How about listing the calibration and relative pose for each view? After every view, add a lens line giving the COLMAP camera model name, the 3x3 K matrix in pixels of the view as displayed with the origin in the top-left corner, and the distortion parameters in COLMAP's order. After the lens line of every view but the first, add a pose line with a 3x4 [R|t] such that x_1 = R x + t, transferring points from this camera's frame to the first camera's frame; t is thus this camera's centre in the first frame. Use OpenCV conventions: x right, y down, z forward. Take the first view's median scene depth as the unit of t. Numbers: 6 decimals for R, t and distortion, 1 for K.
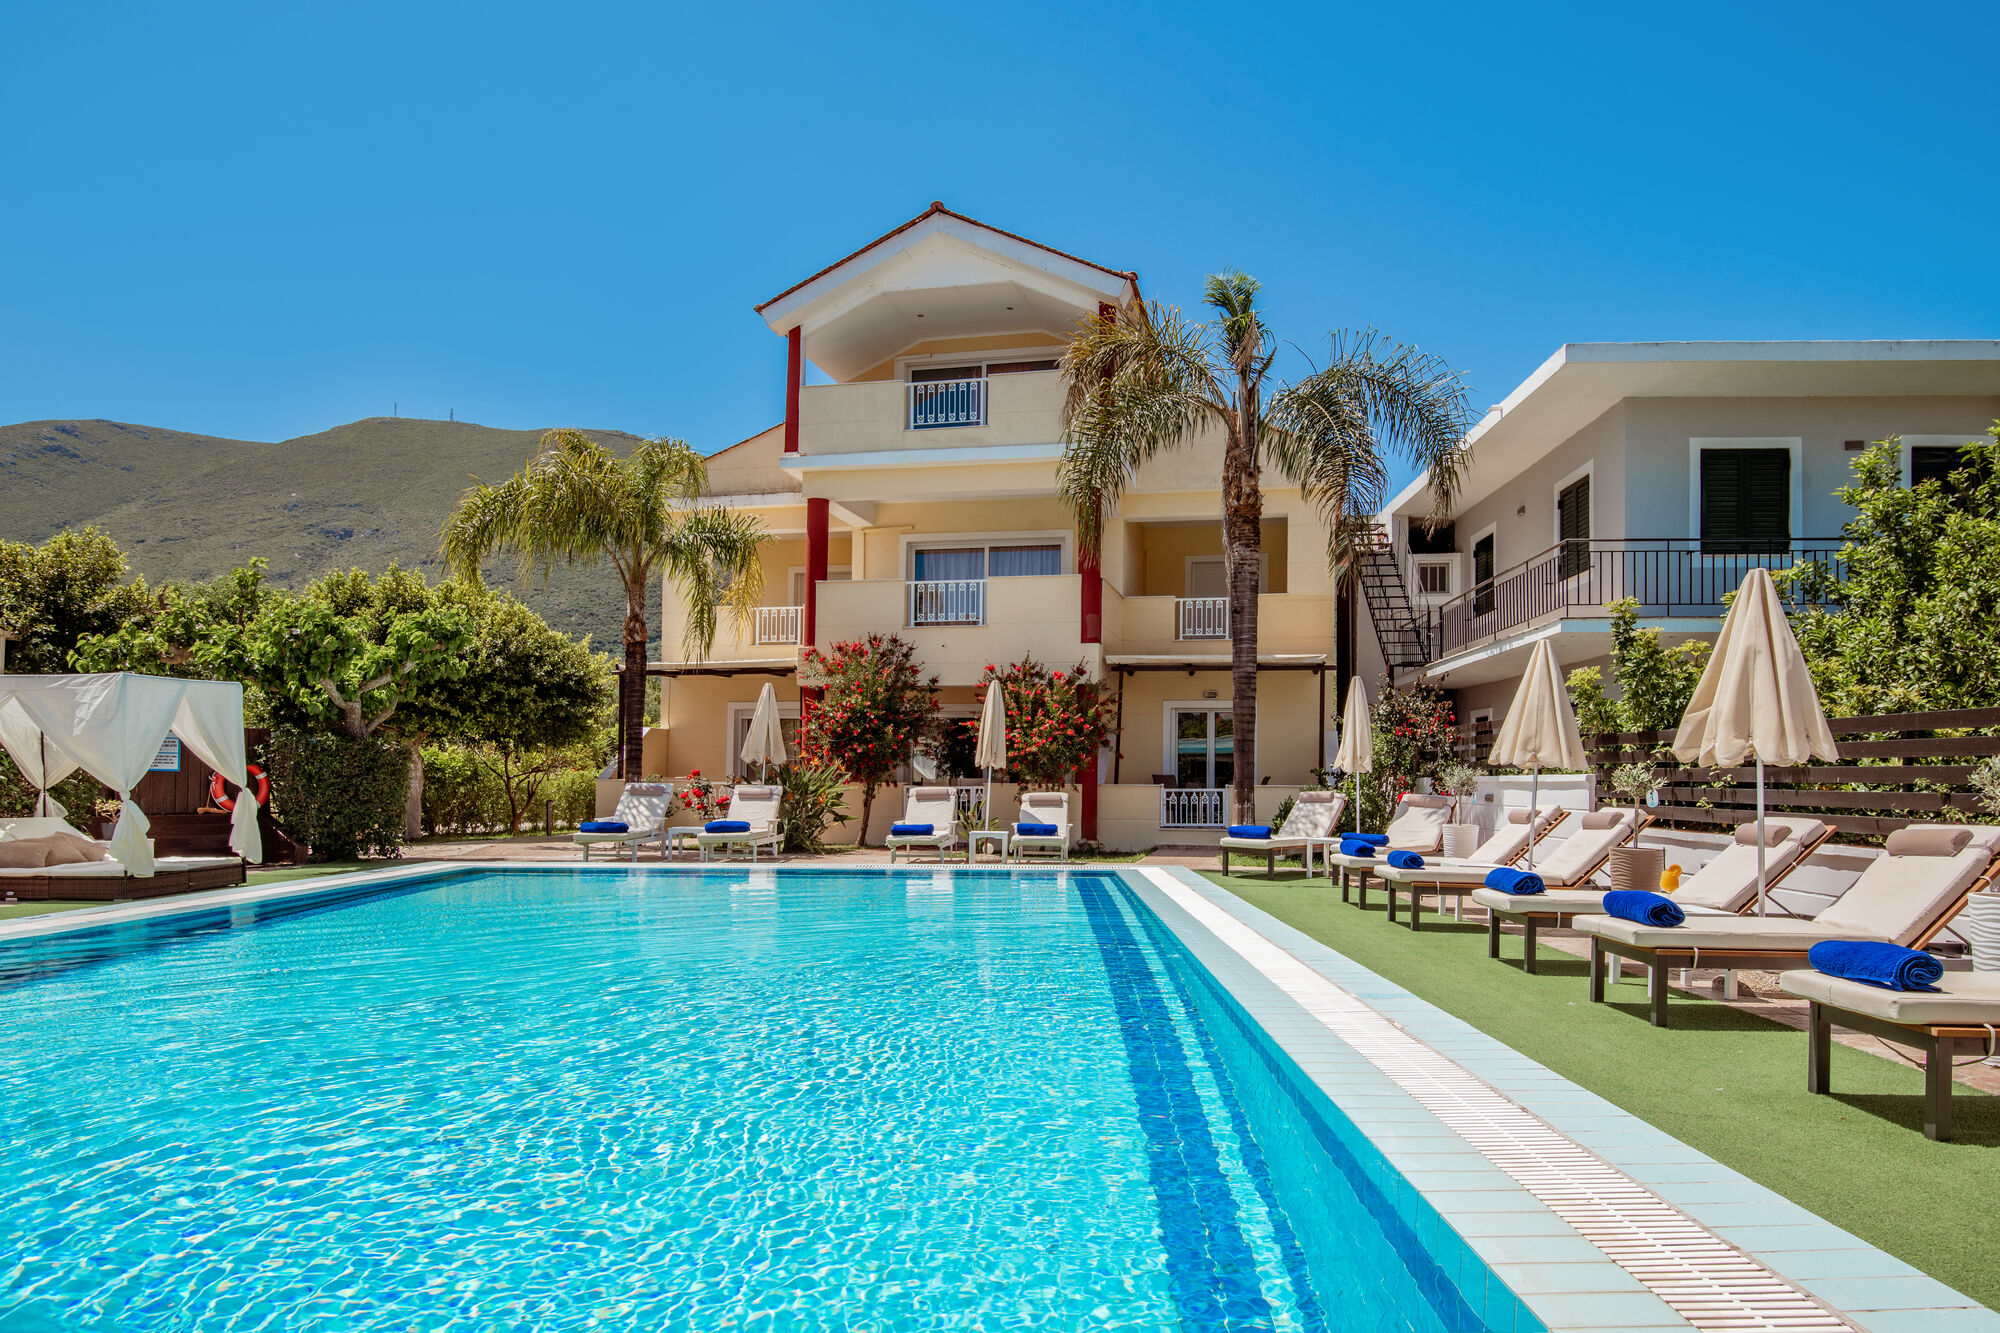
lens RADIAL K [[1223.4, 0, 1057.2], [0, 1223.4, 751.1], [0, 0, 1]] dist [-0.013525, -0.003559]
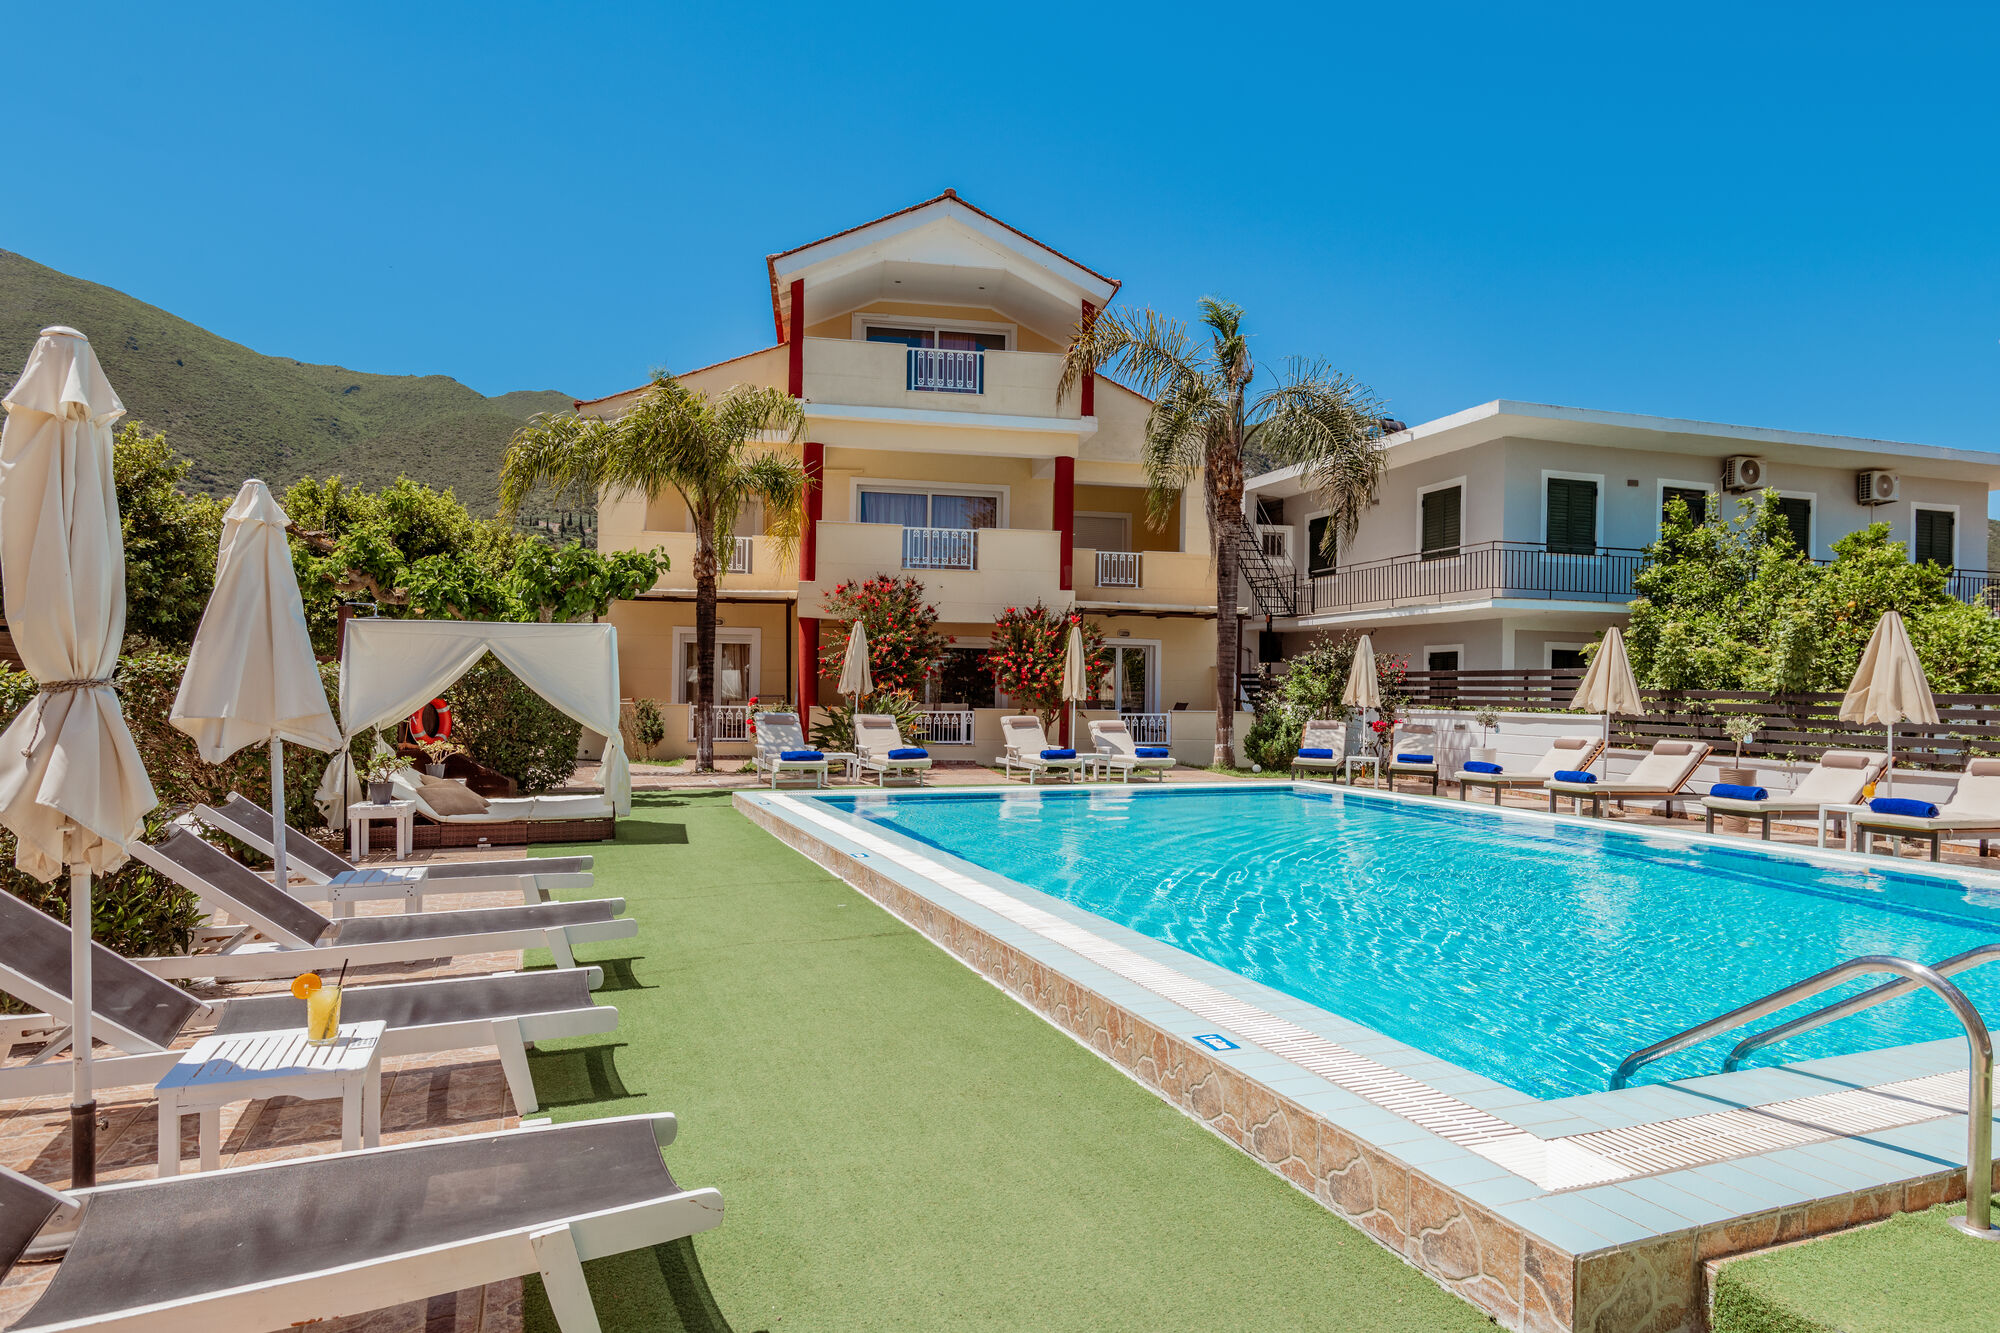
lens RADIAL K [[1165.4, 0, 1056.6], [0, 1165.4, 685.4], [0, 0, 1]] dist [0.021571, -0.006770]
pose [[0.925888, 0.008538, 0.377702, -0.457517], [-0.017878, 0.999615, 0.021230, -0.022831], [-0.377375, -0.026409, 0.925684, -0.045087]]
